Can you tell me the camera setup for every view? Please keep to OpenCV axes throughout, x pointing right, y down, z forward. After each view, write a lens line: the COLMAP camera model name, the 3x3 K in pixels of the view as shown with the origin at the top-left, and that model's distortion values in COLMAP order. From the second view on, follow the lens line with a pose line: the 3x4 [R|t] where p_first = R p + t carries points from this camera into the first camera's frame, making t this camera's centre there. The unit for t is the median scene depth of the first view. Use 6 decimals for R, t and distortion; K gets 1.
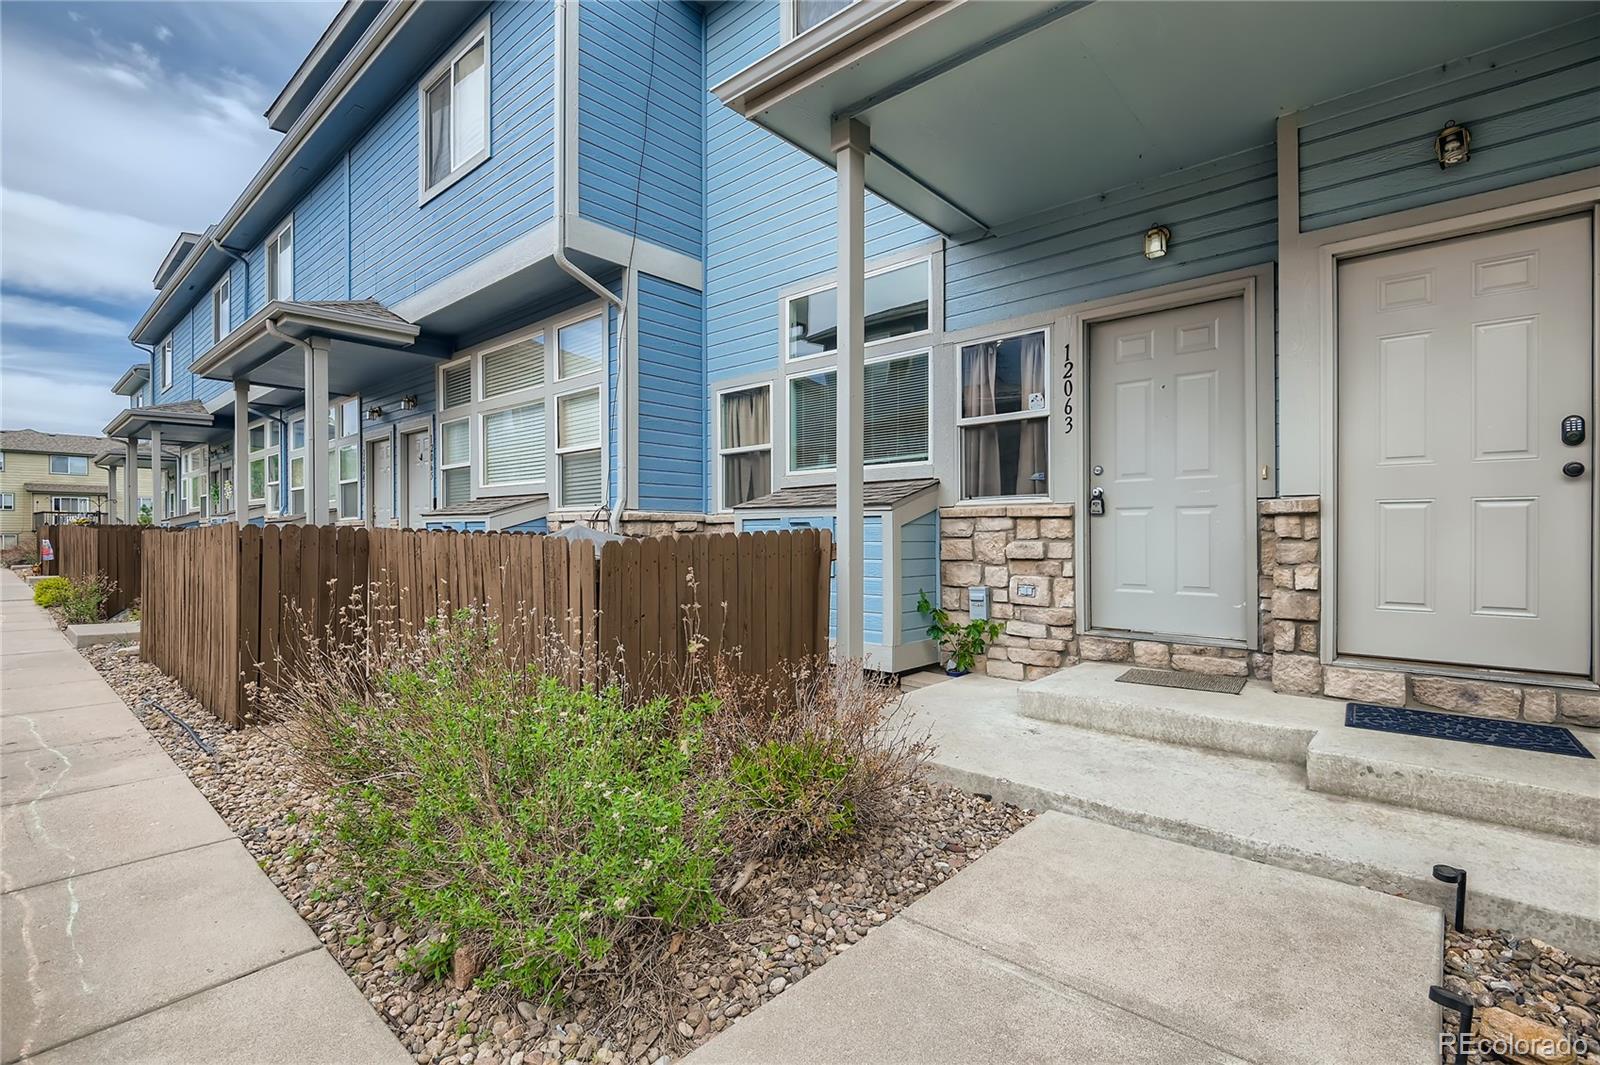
lens RADIAL K [[732.0, 0, 798.7], [0, 732.0, 534.3], [0, 0, 1]] dist [-0.001959, -0.007970]
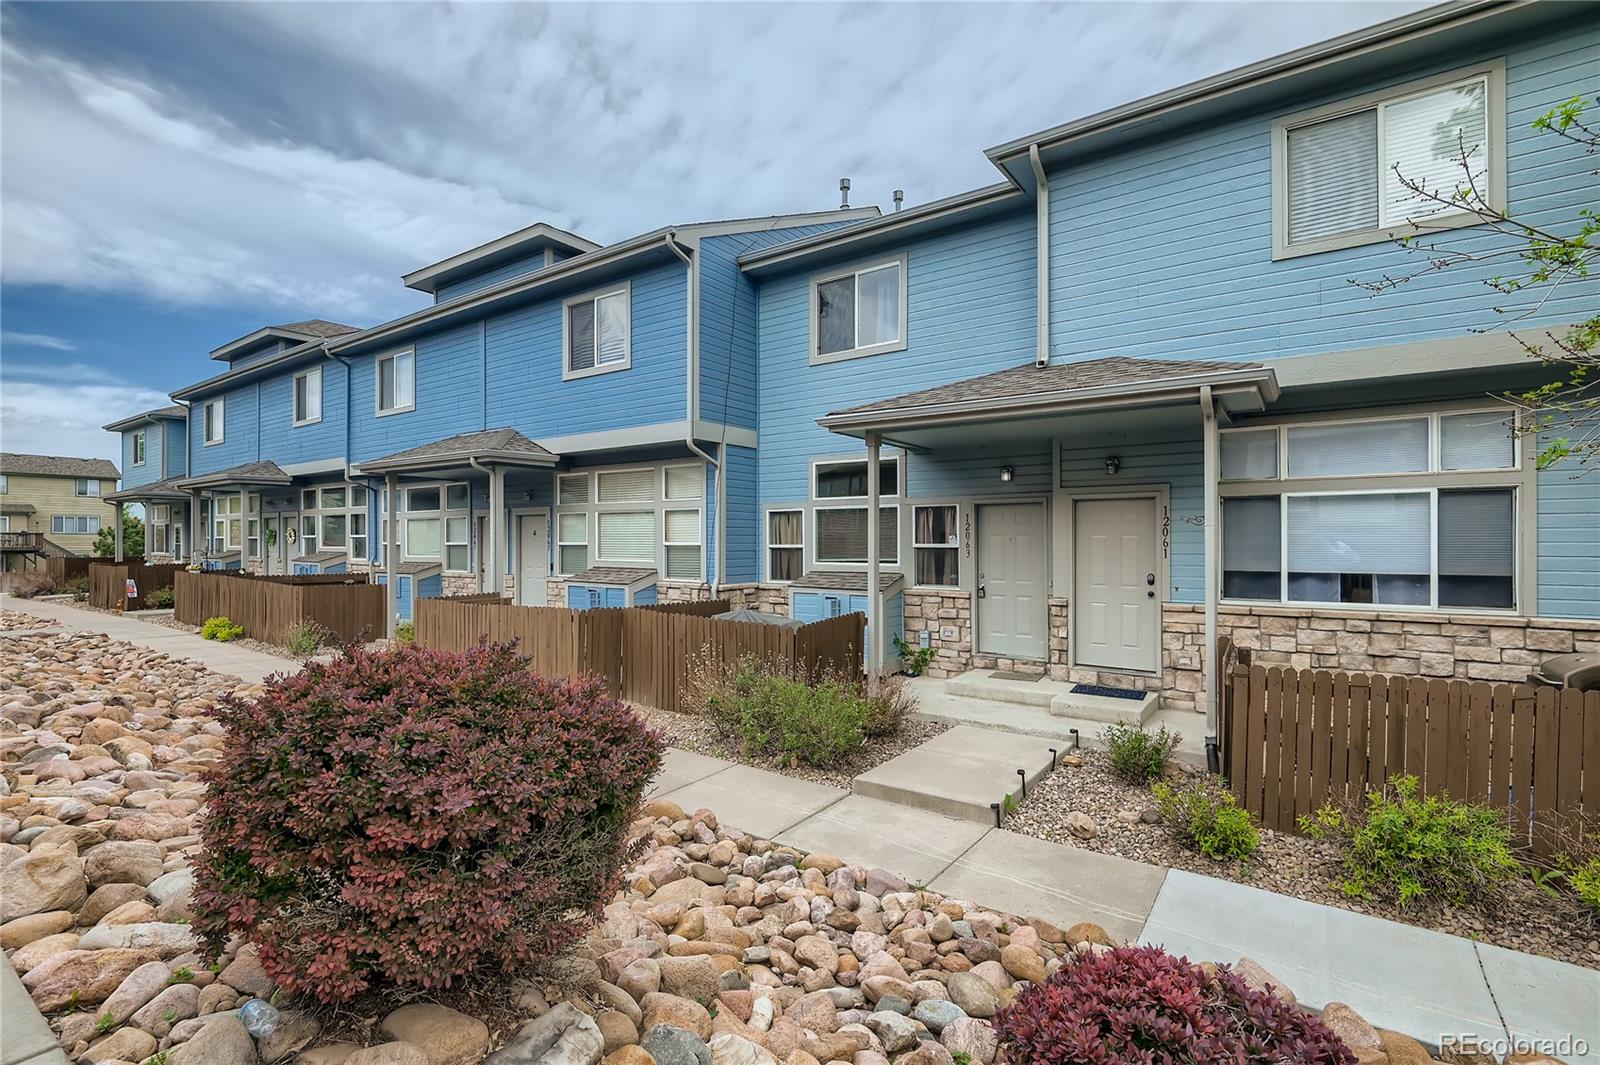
lens RADIAL K [[732.0, 0, 796.7], [0, 732.0, 535.6], [0, 0, 1]] dist [-0.001959, -0.007970]
pose [[0.994085, 0.000841, 0.108602, -0.312639], [0.000142, 0.999959, -0.009050, -0.169928], [-0.108605, 0.009012, 0.994044, -0.930469]]
